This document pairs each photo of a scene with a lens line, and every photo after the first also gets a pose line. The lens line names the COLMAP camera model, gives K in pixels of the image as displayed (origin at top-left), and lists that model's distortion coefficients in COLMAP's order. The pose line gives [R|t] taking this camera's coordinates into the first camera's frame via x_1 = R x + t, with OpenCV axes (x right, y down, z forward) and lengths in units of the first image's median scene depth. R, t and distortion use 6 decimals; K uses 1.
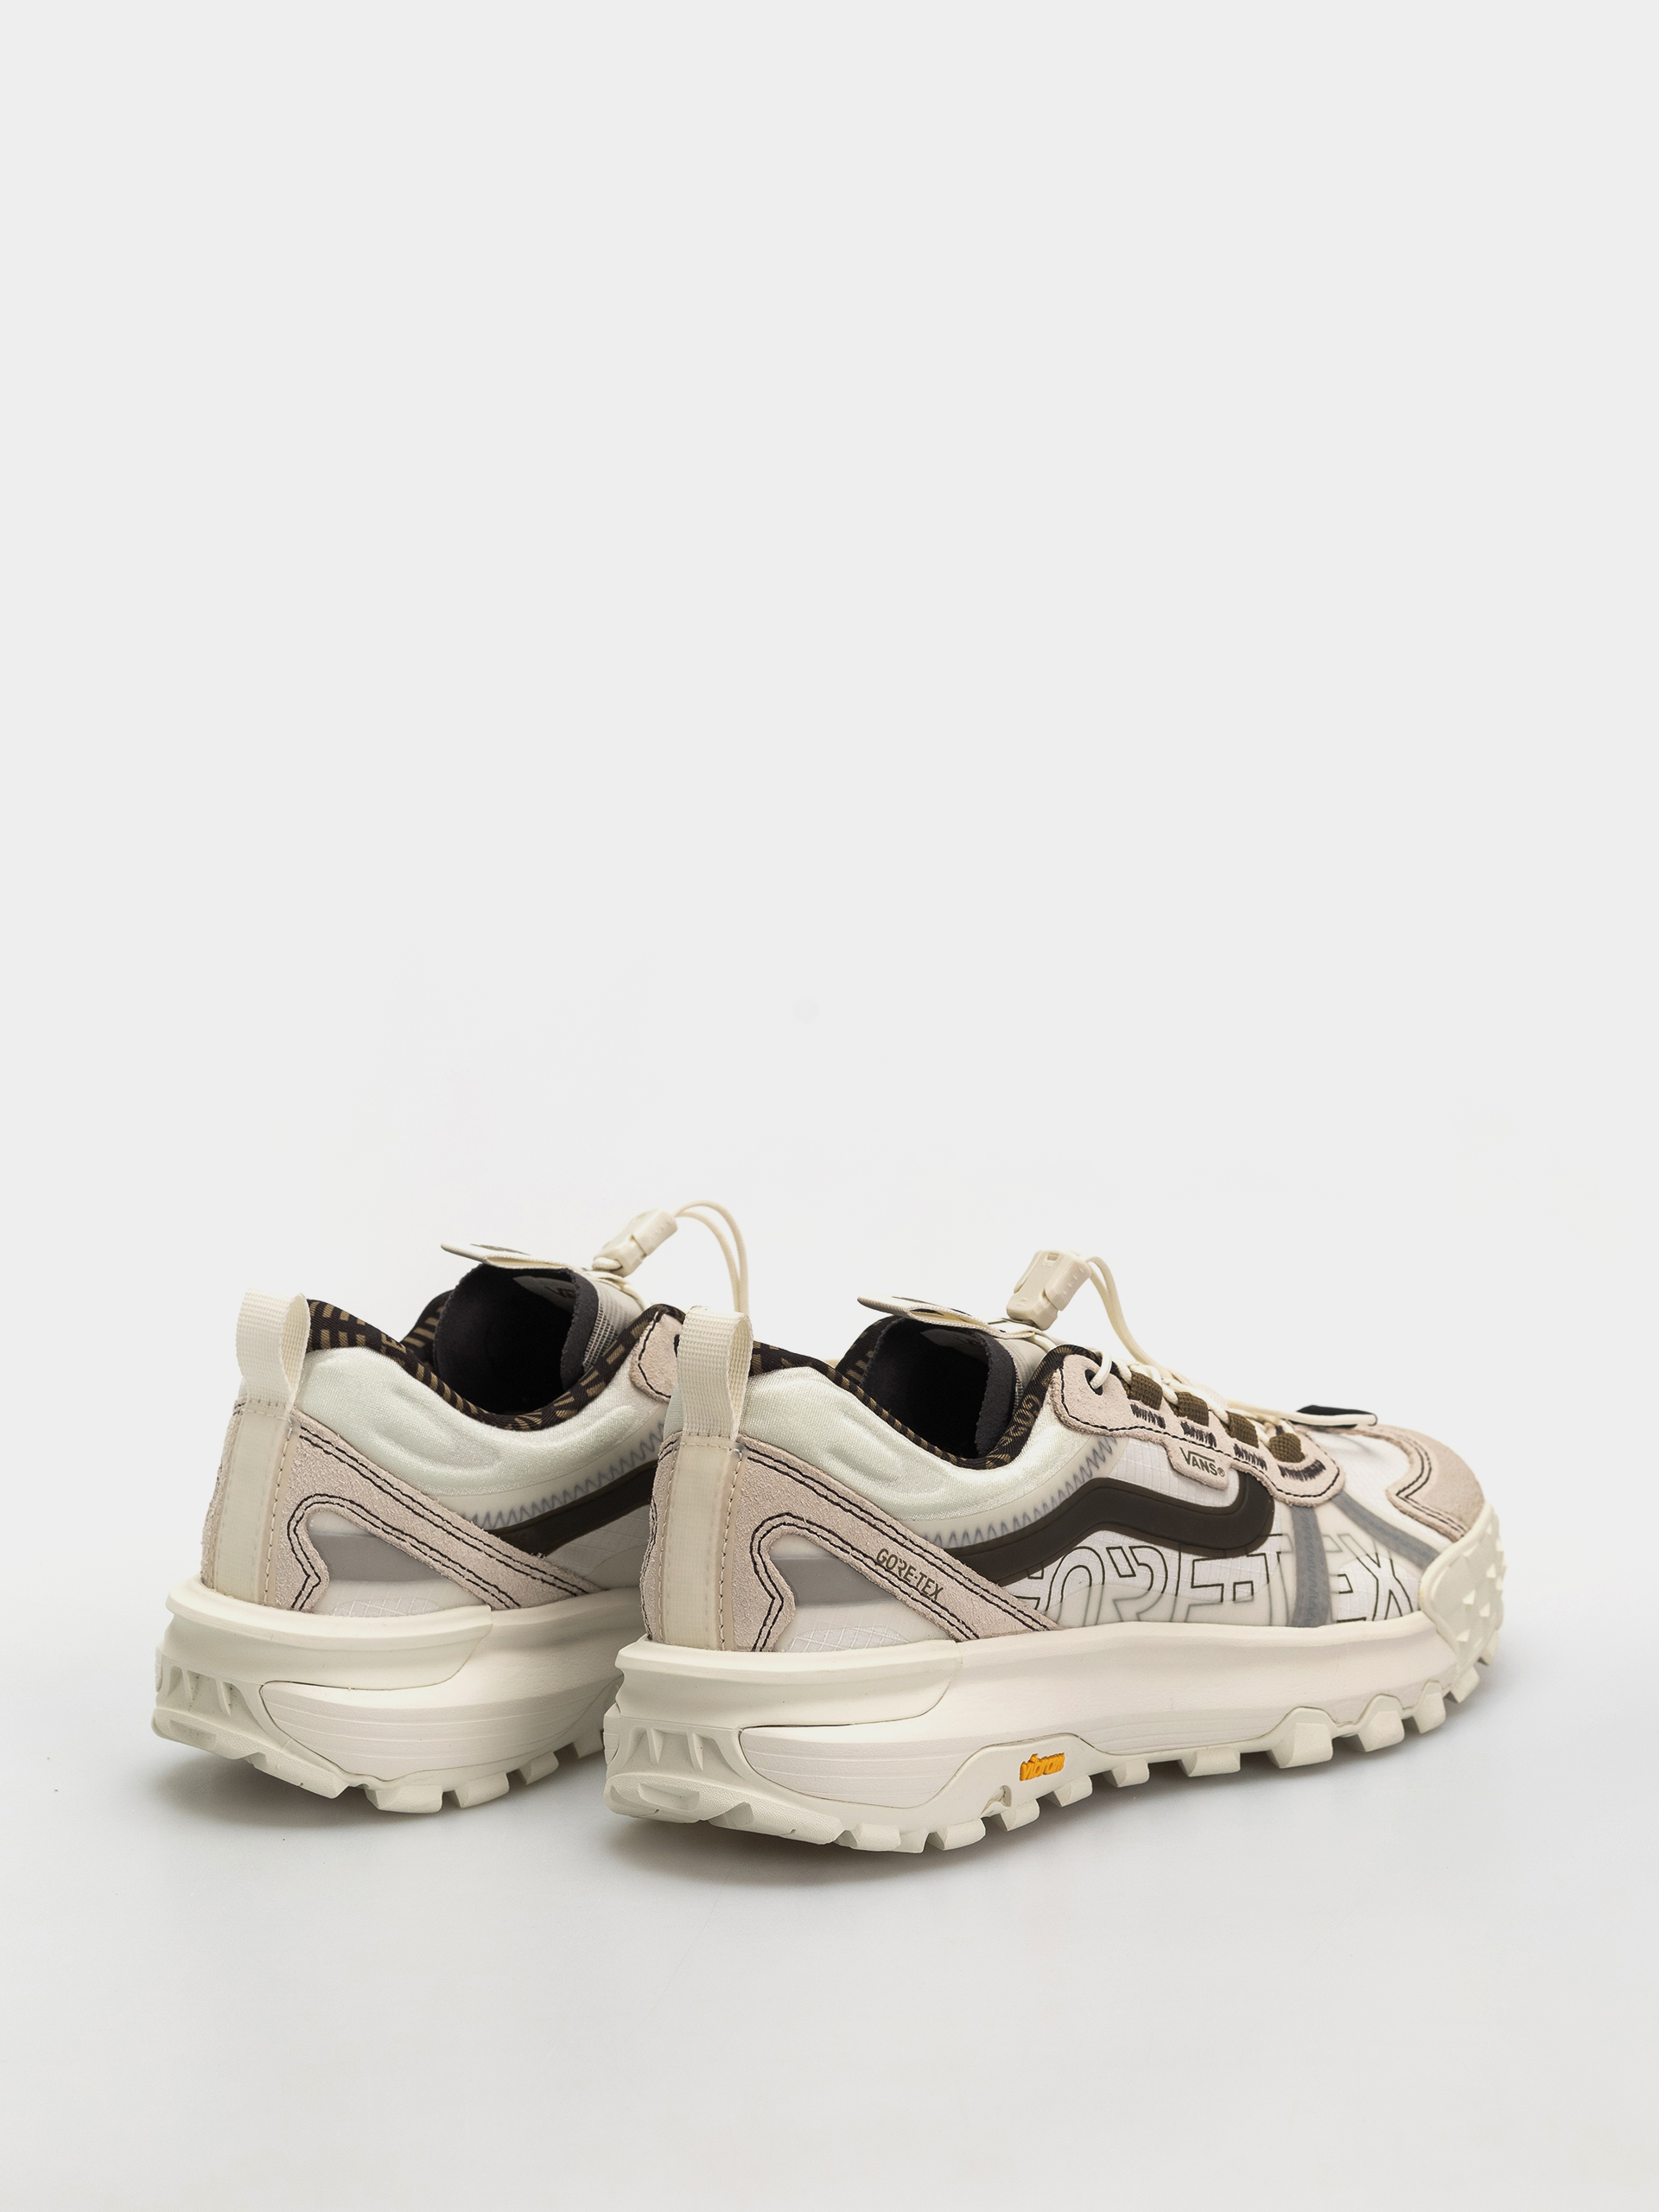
lens RADIAL K [[7108.4, 0, 826.5], [0, 7108.4, 1105.9], [0, 0, 1]] dist [0.120009, 0.000000]
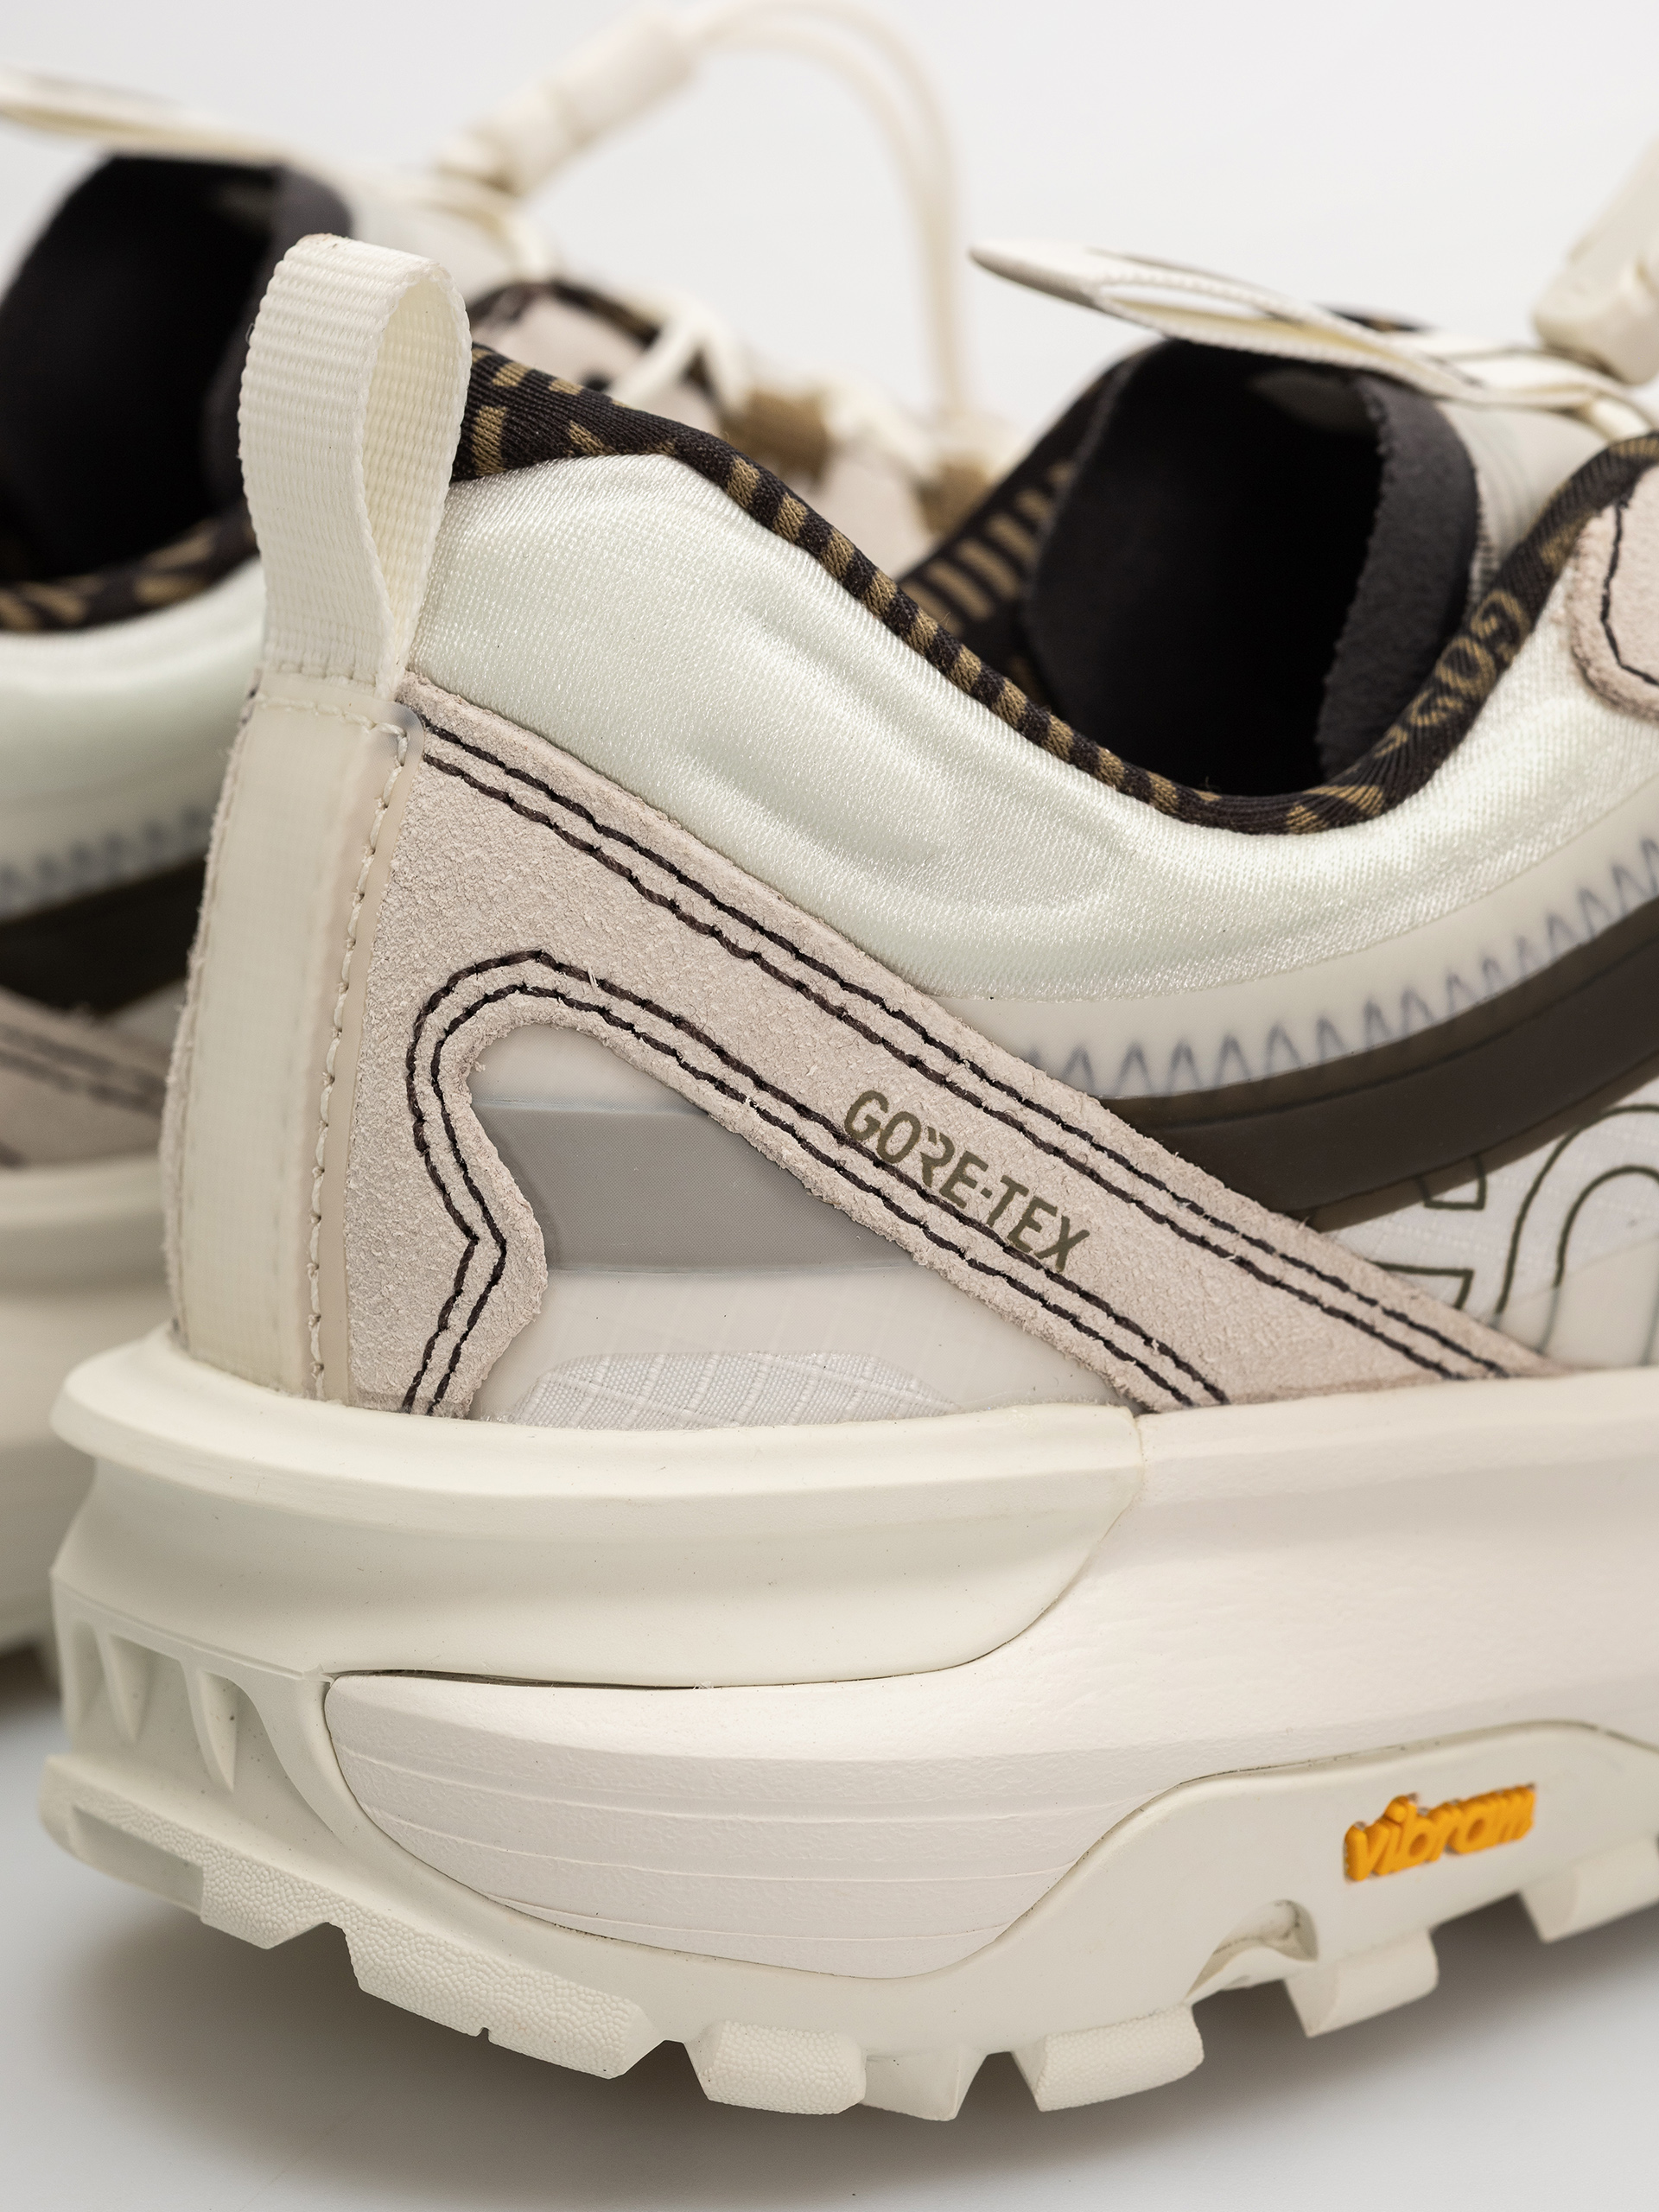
lens RADIAL K [[7108.4, 0, 820.3], [0, 7108.4, 1206.1], [0, 0, 1]] dist [0.120009, 0.000000]
pose [[0.967026, 0.065532, -0.246100, 0.078040], [-0.034705, 0.991222, 0.127575, 0.029689], [0.252300, -0.114828, 0.960812, 0.716486]]
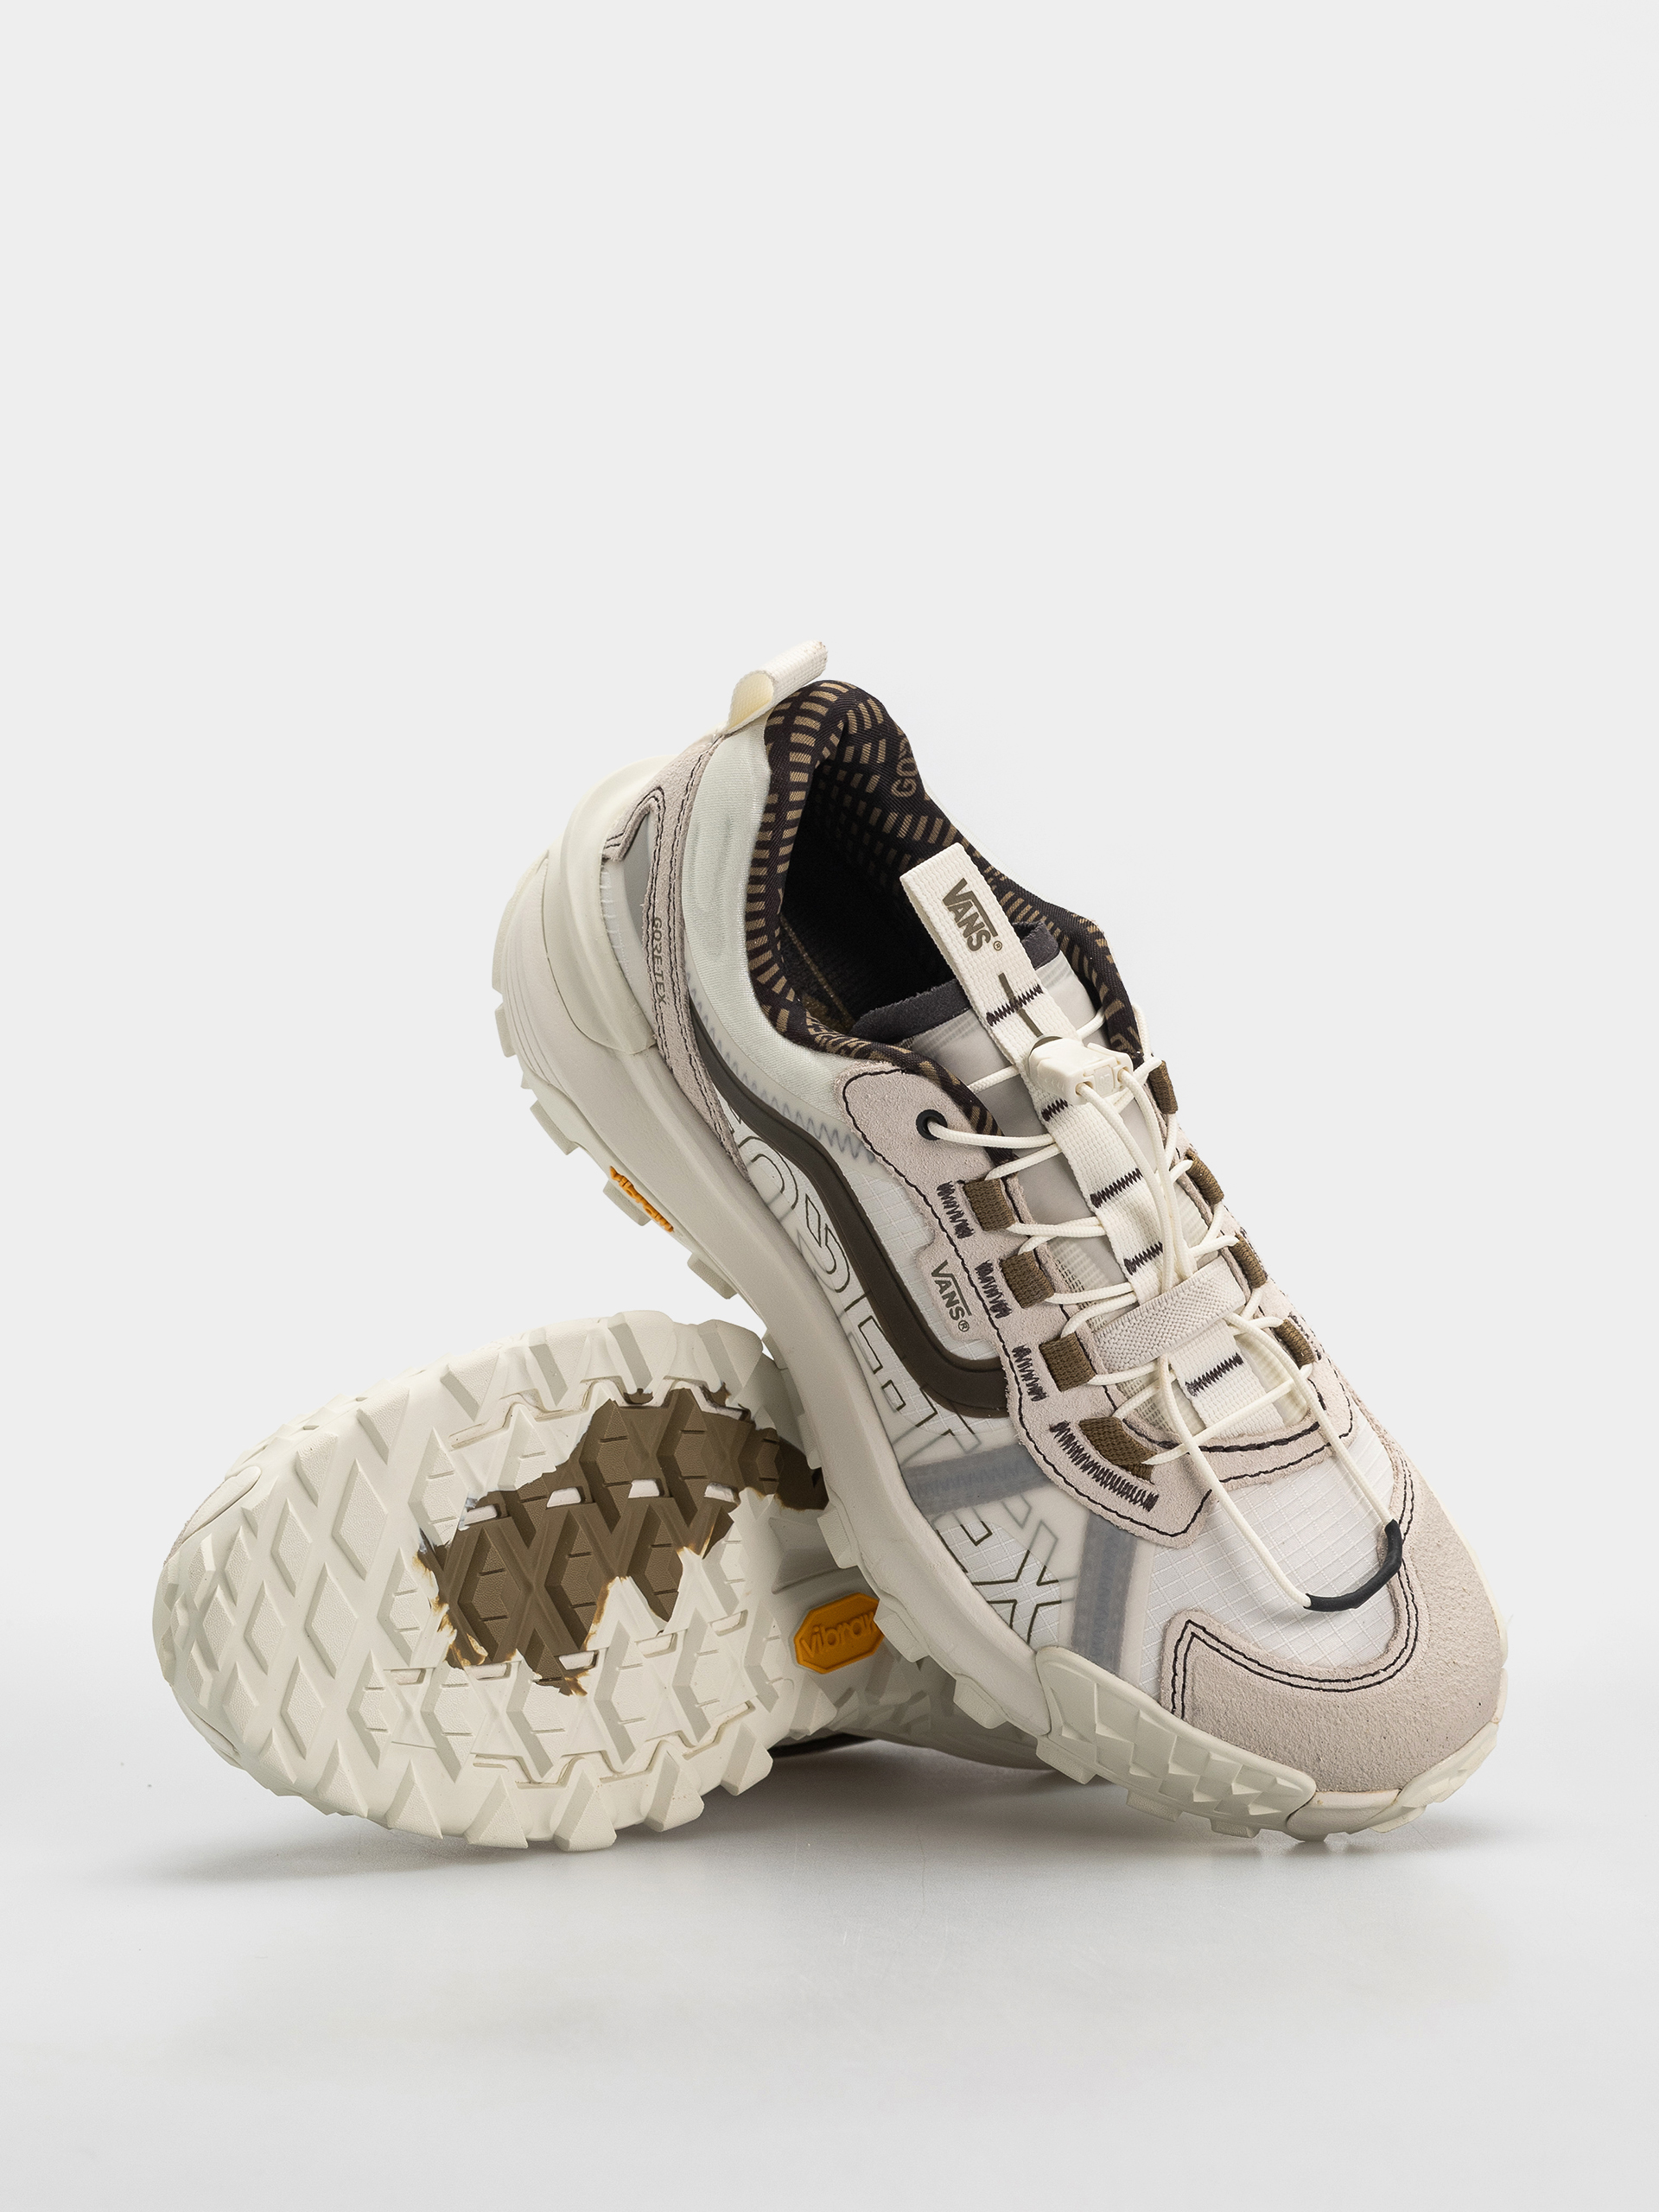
lens RADIAL K [[7108.4, 0, 827.4], [0, 7108.4, 1116.7], [0, 0, 1]] dist [0.120009, 0.000000]
pose [[-0.105616, 0.859264, -0.500510, 0.497261], [-0.419572, 0.417821, 0.805844, -0.692060], [0.901557, 0.295110, 0.316395, 0.728178]]
